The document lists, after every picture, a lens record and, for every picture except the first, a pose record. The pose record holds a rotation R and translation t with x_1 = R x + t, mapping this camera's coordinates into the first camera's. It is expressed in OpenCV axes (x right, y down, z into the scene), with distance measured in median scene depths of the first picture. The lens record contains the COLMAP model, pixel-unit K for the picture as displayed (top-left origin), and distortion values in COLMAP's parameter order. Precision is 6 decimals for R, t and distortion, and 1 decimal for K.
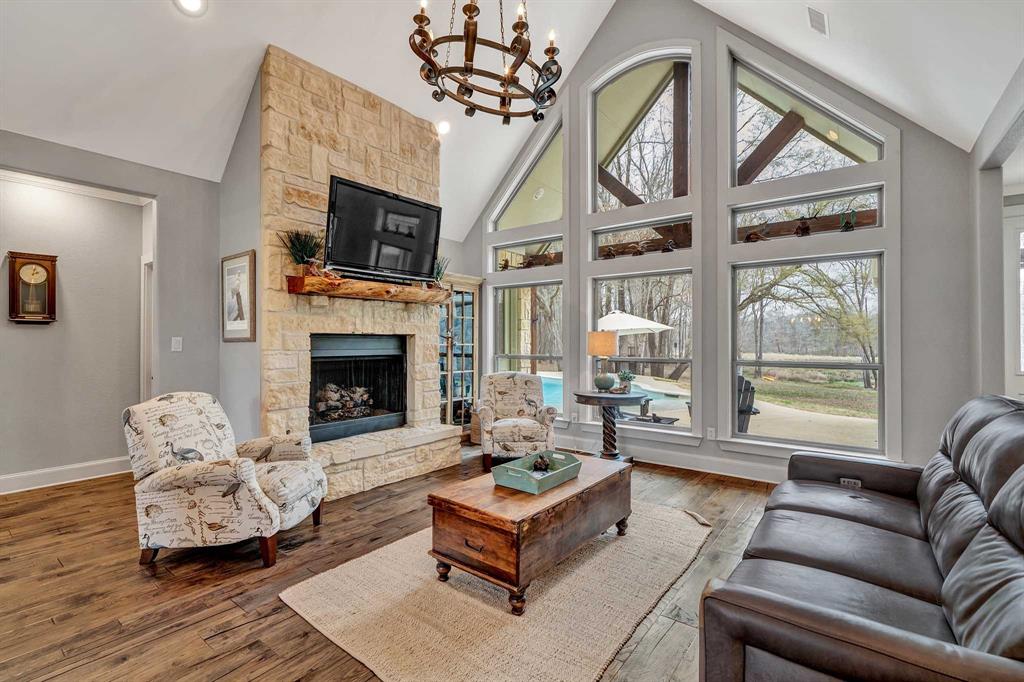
lens RADIAL K [[452.0, 0, 512.0], [0, 452.0, 341.0], [0, 0, 1]] dist [-0.000529, -0.000026]
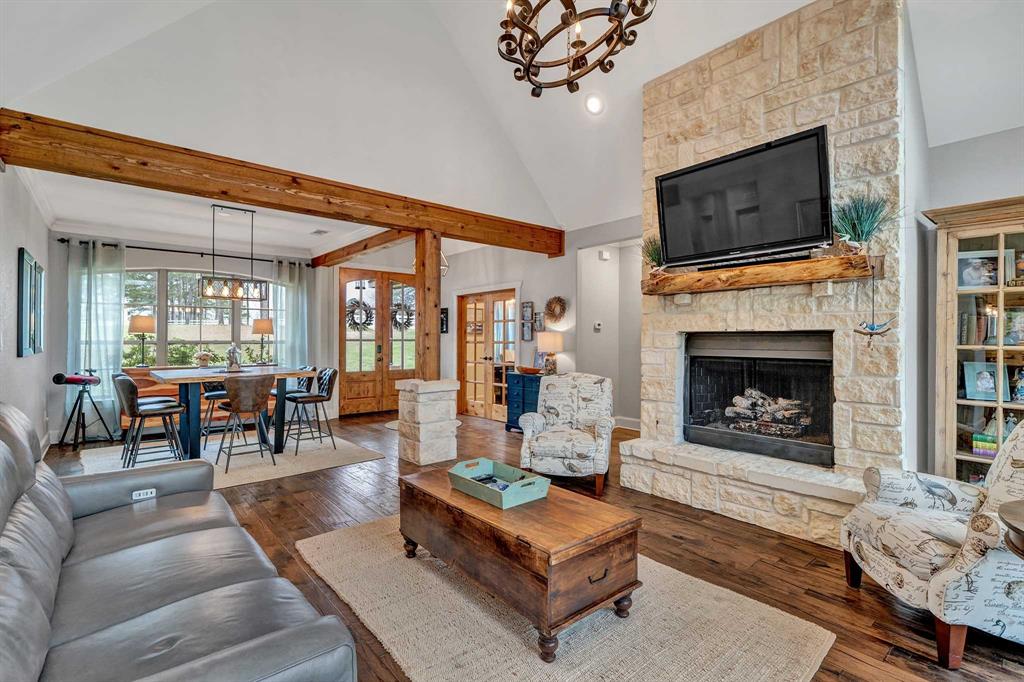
lens RADIAL K [[483.0, 0, 512.0], [0, 483.0, 341.0], [0, 0, 1]] dist [0.001477, 0.000194]
pose [[-0.204974, -0.000264, -0.978767, 0.645238], [-0.003065, 0.999995, 0.000372, 0.003649], [0.978763, 0.003076, -0.204974, 0.792787]]
